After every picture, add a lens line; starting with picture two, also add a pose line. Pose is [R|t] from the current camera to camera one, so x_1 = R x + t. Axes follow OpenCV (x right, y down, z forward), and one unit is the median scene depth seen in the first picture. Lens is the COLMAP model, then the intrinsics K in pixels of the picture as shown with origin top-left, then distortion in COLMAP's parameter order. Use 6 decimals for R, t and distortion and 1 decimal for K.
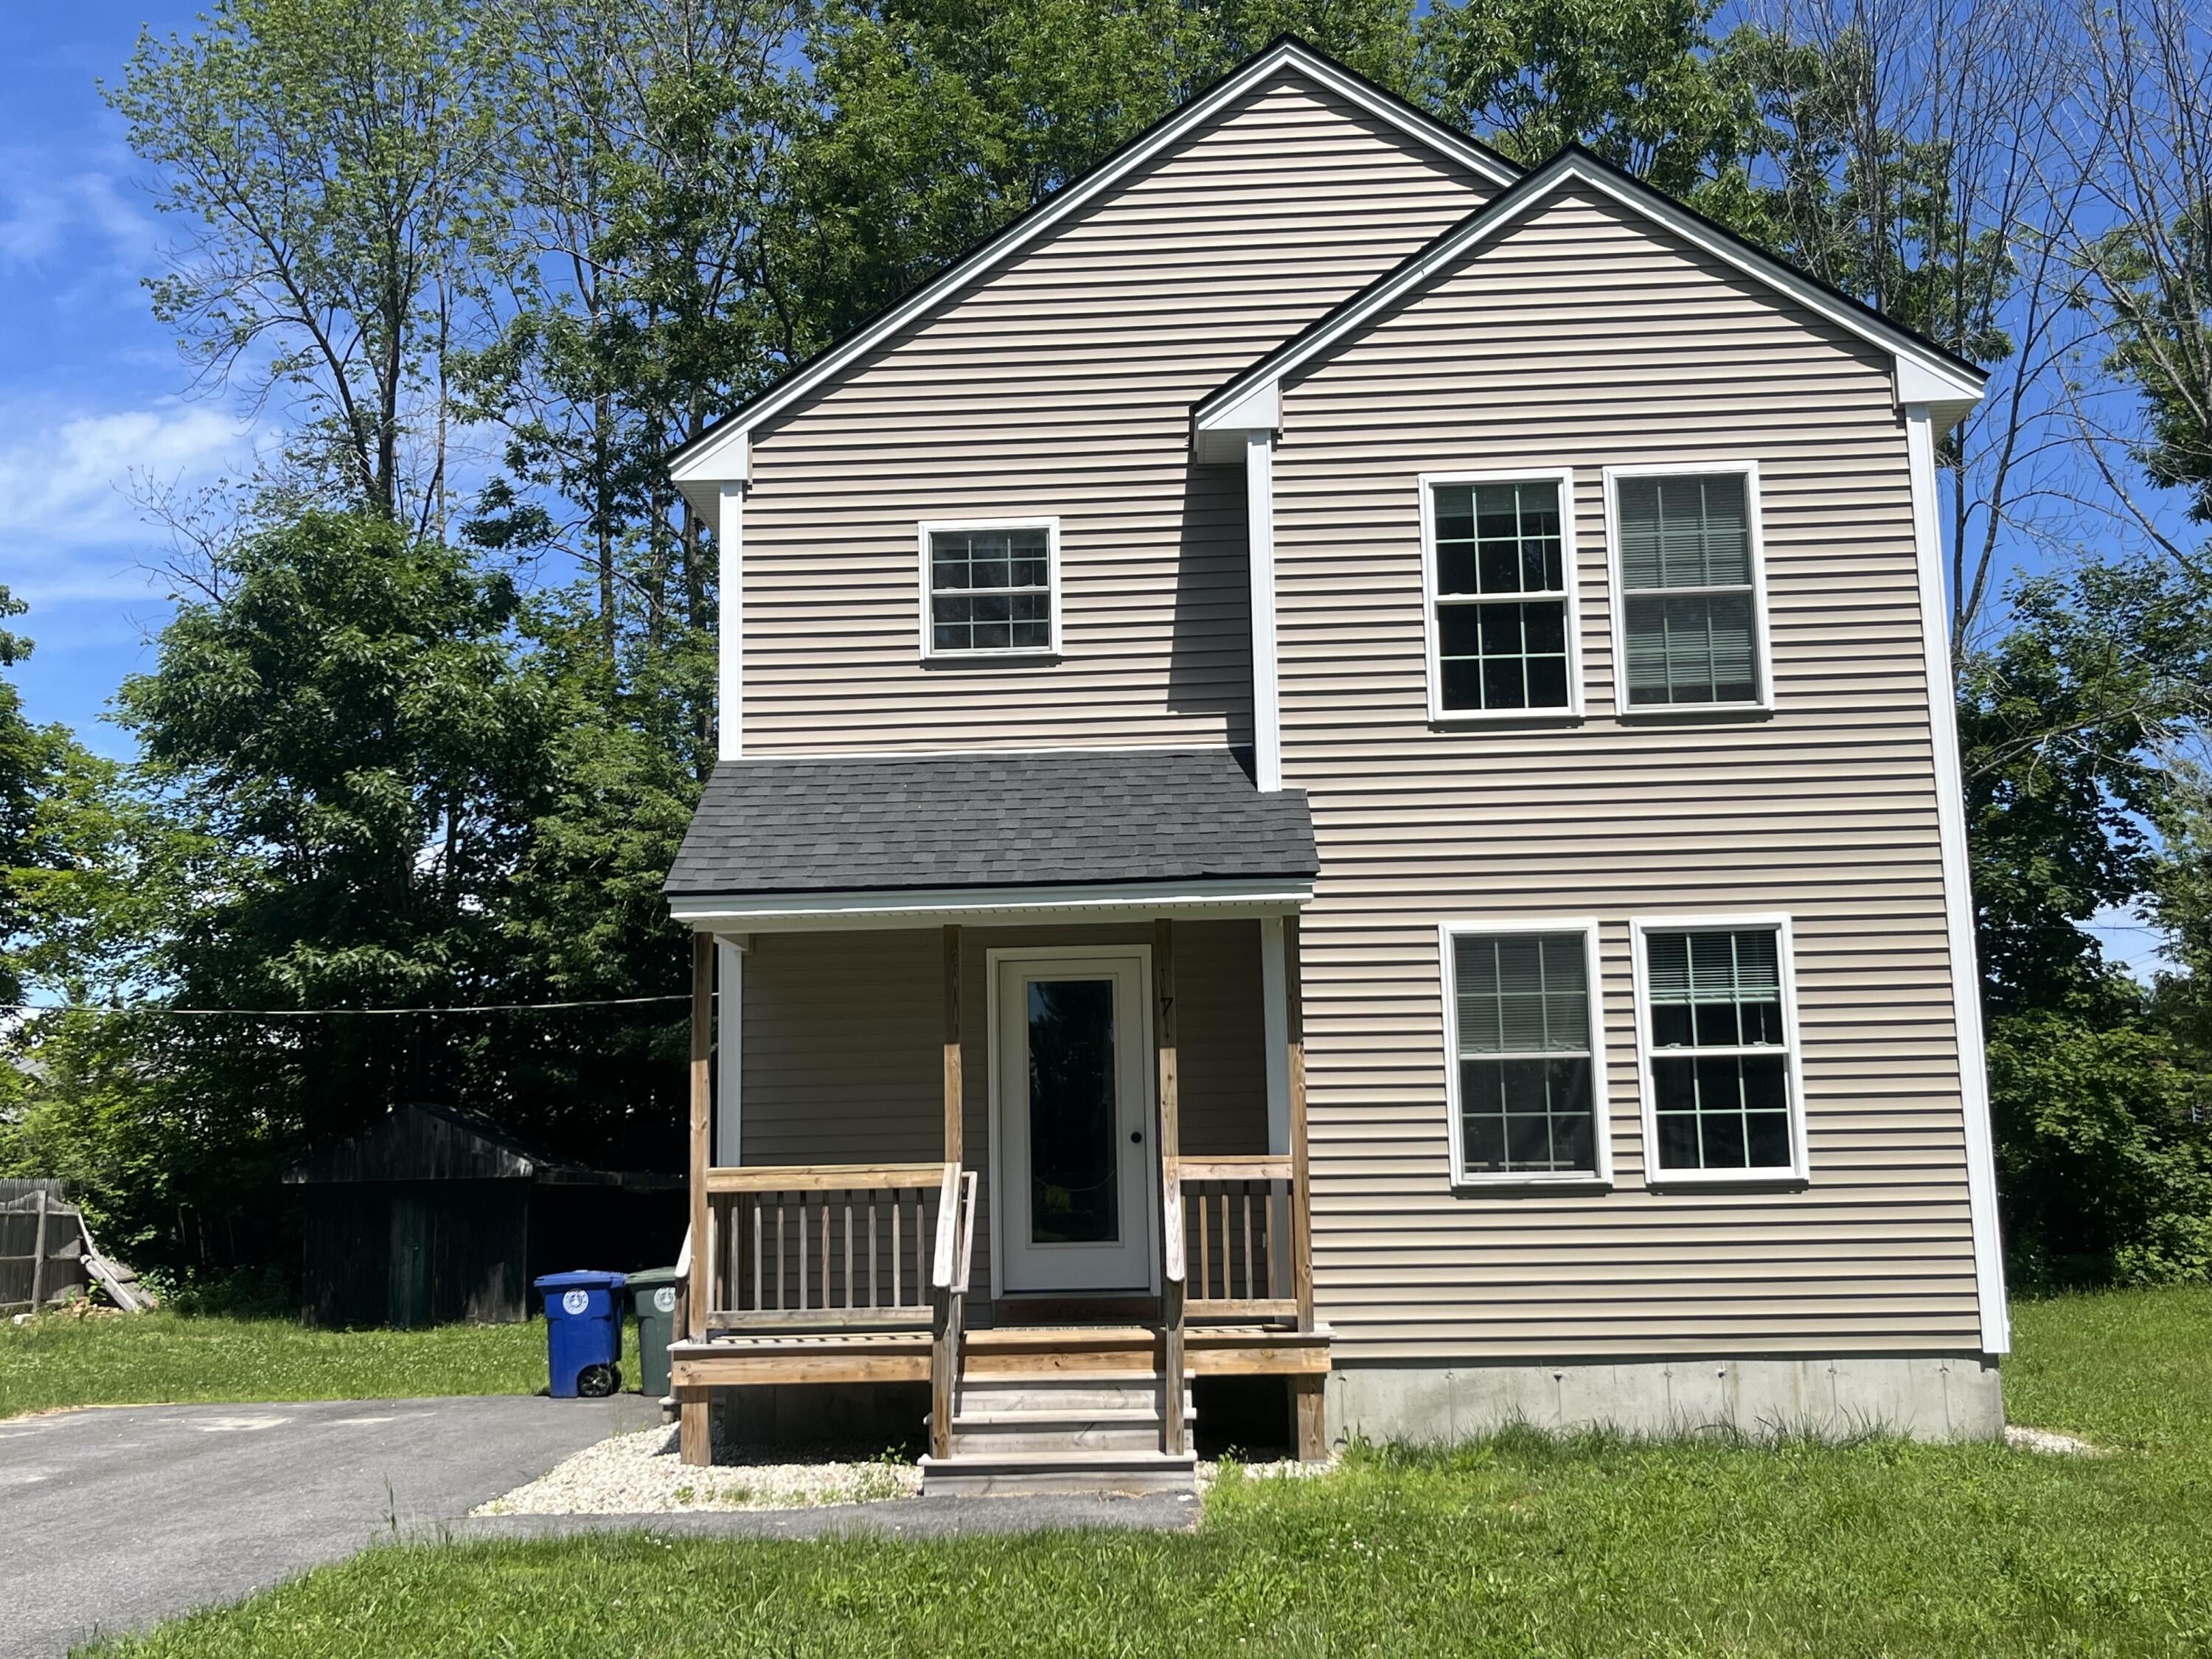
lens RADIAL K [[2278.0, 0, 1075.9], [0, 2278.0, 832.4], [0, 0, 1]] dist [-0.001468, 0.000000]
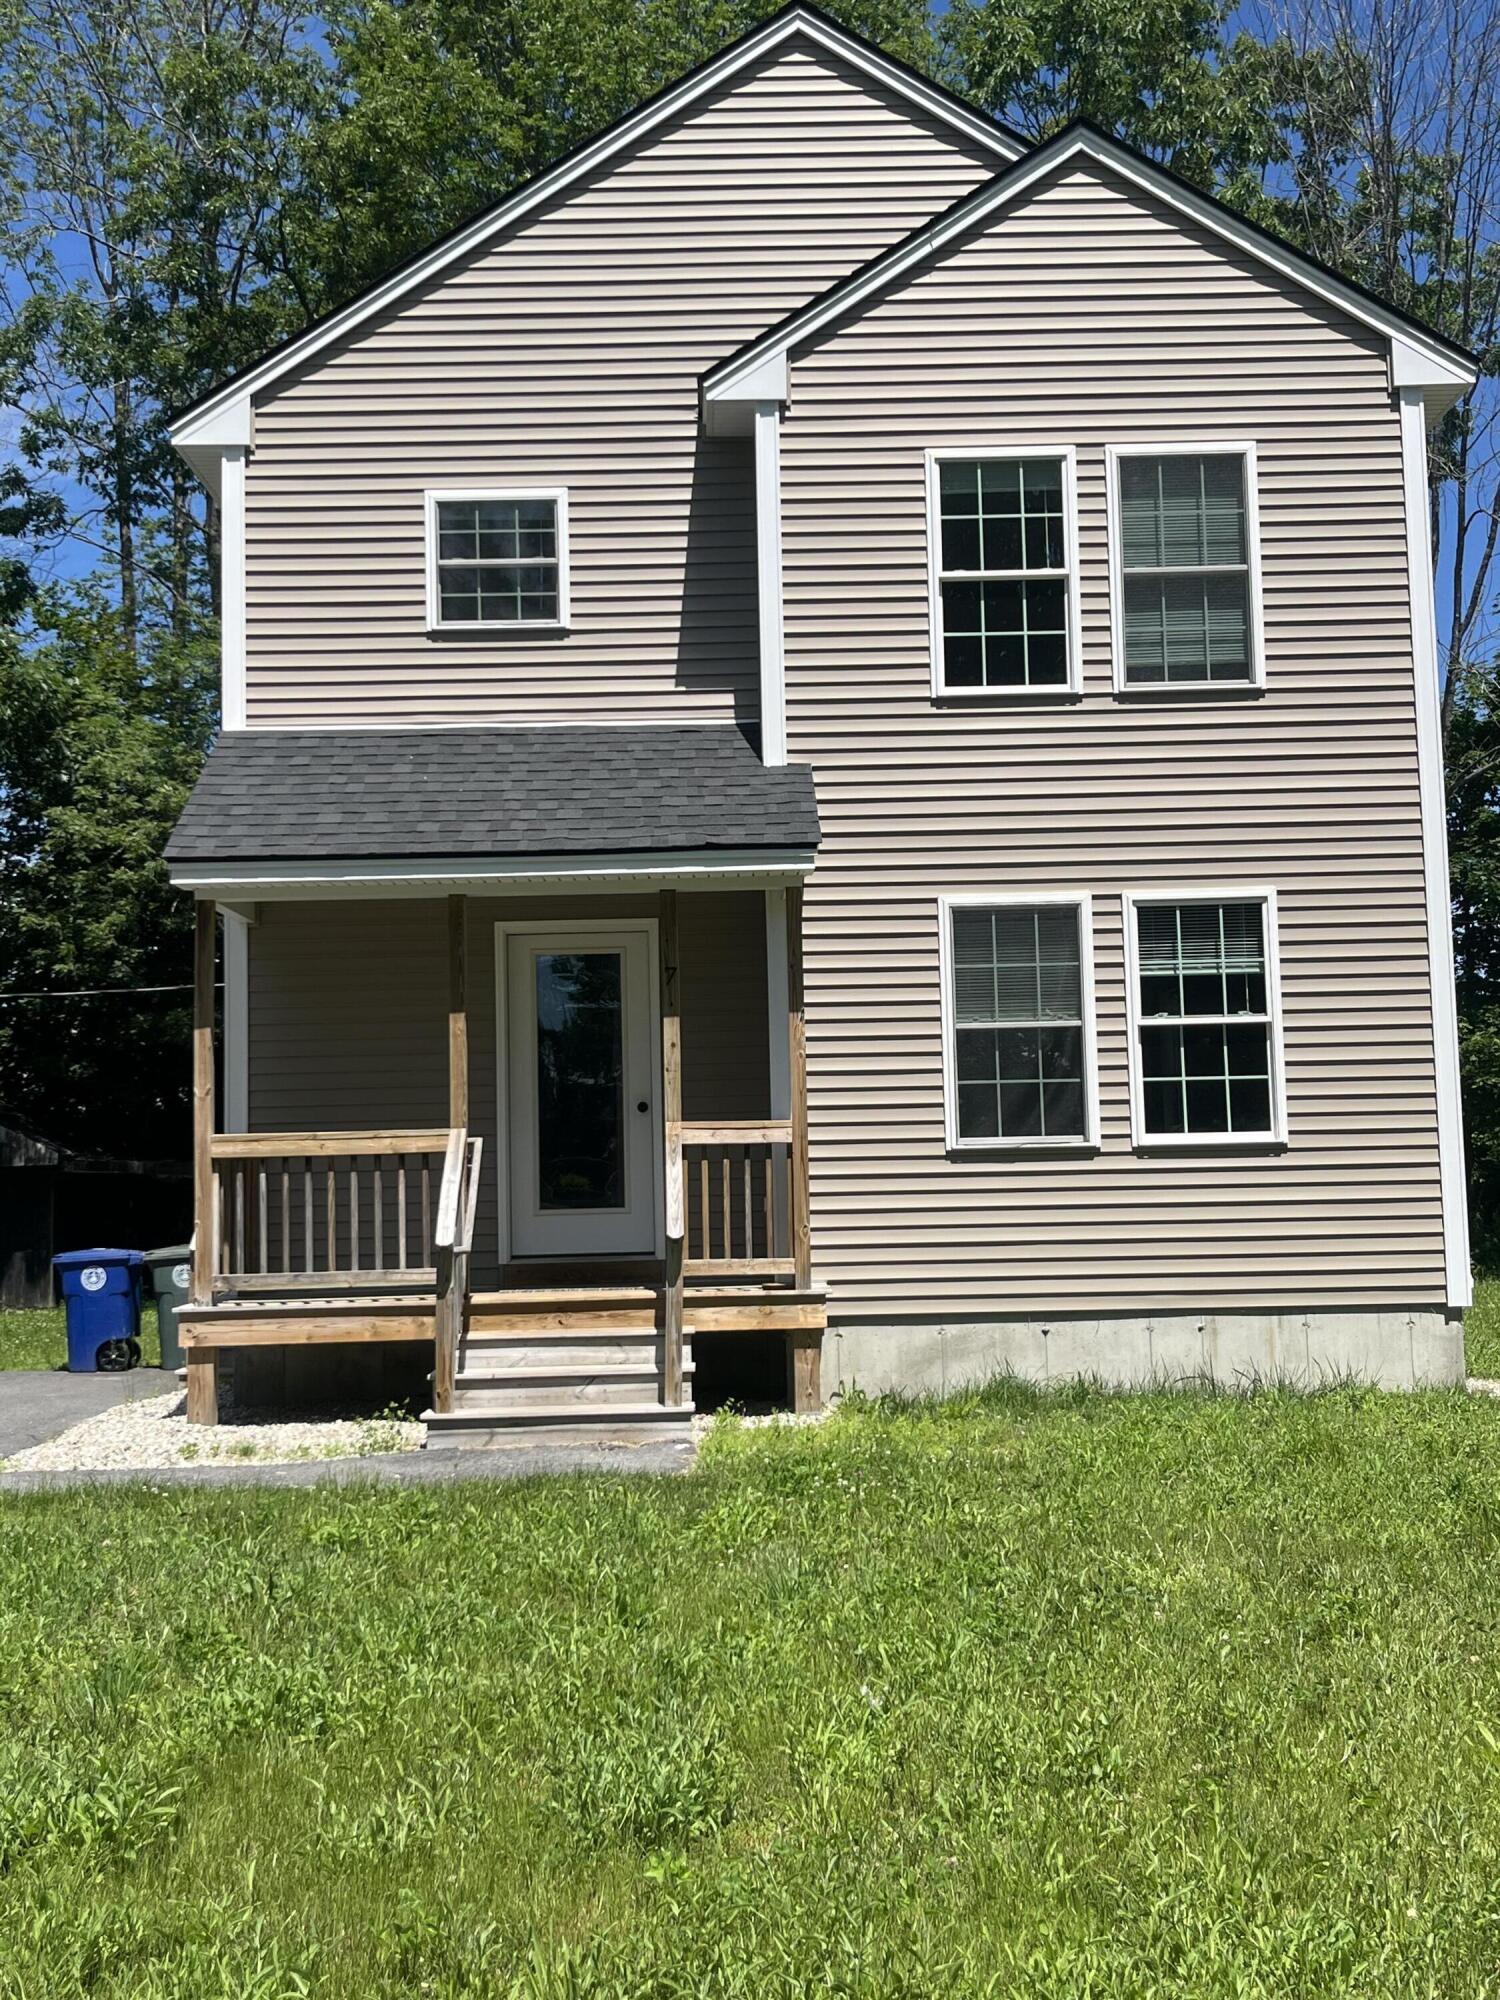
lens RADIAL K [[2229.6, 0, 757.1], [0, 2229.6, 994.7], [0, 0, 1]] dist [0.003469, 0.000000]
pose [[0.997802, 0.001944, 0.066234, 0.012412], [-0.006479, 0.997642, 0.068330, 0.016290], [-0.065945, -0.068609, 0.995462, 0.008227]]
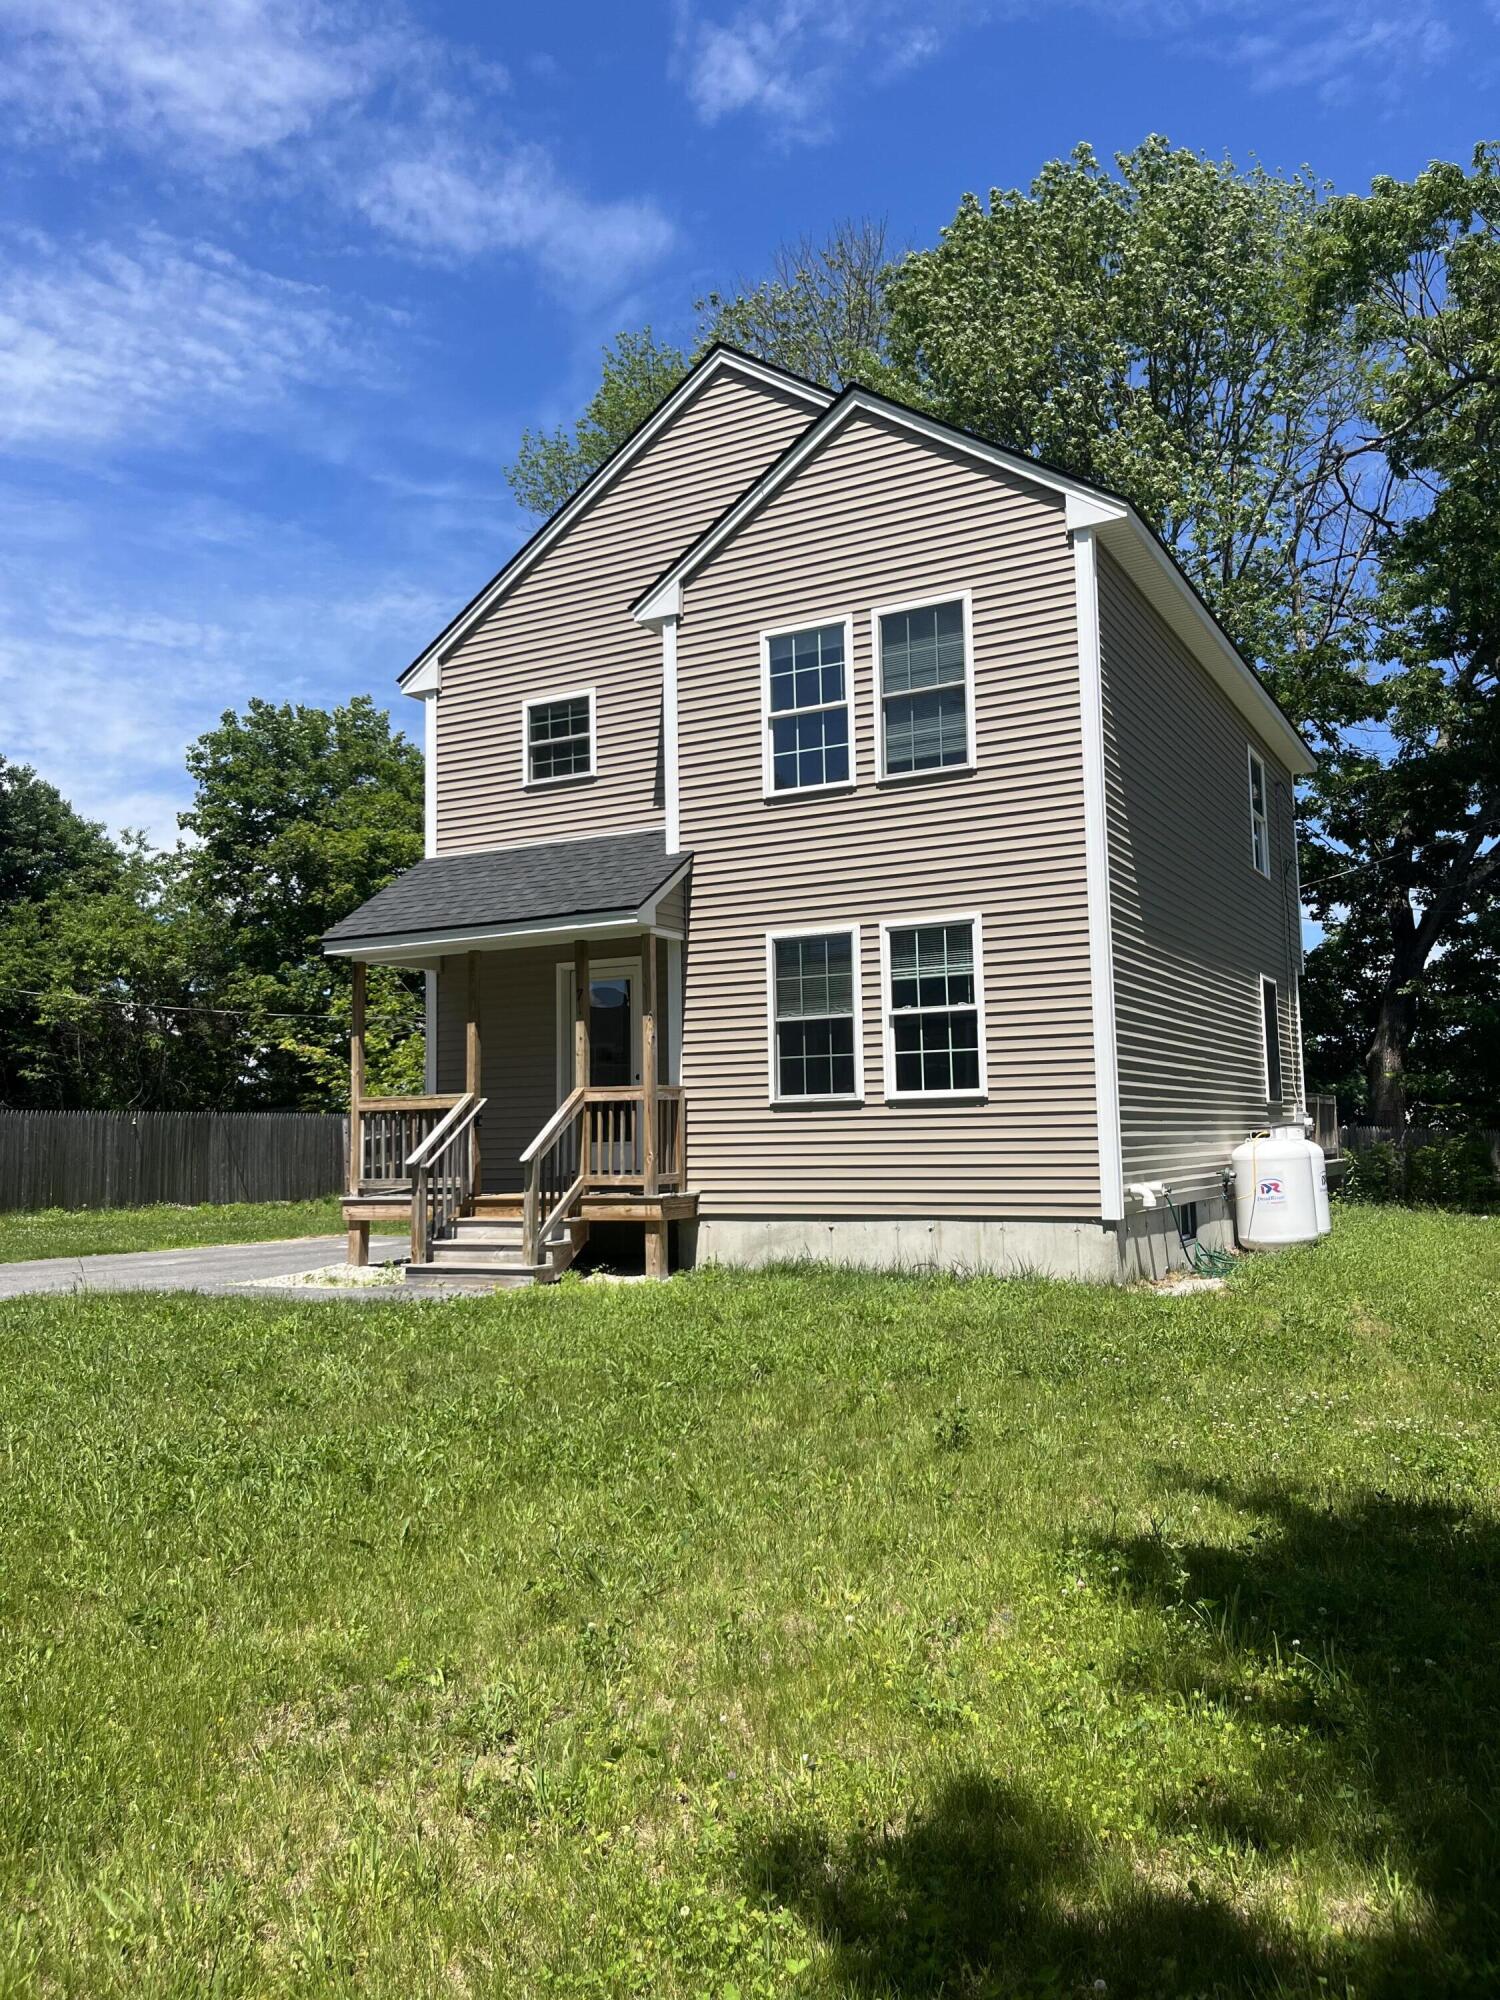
lens RADIAL K [[1507.7, 0, 754.2], [0, 1507.7, 1000.4], [0, 0, 1]] dist [0.002697, -0.007399]
pose [[0.907973, -0.037525, -0.417345, 0.559059], [0.069160, 0.995743, 0.060933, 0.023067], [0.413282, -0.084190, 0.906703, 0.083002]]
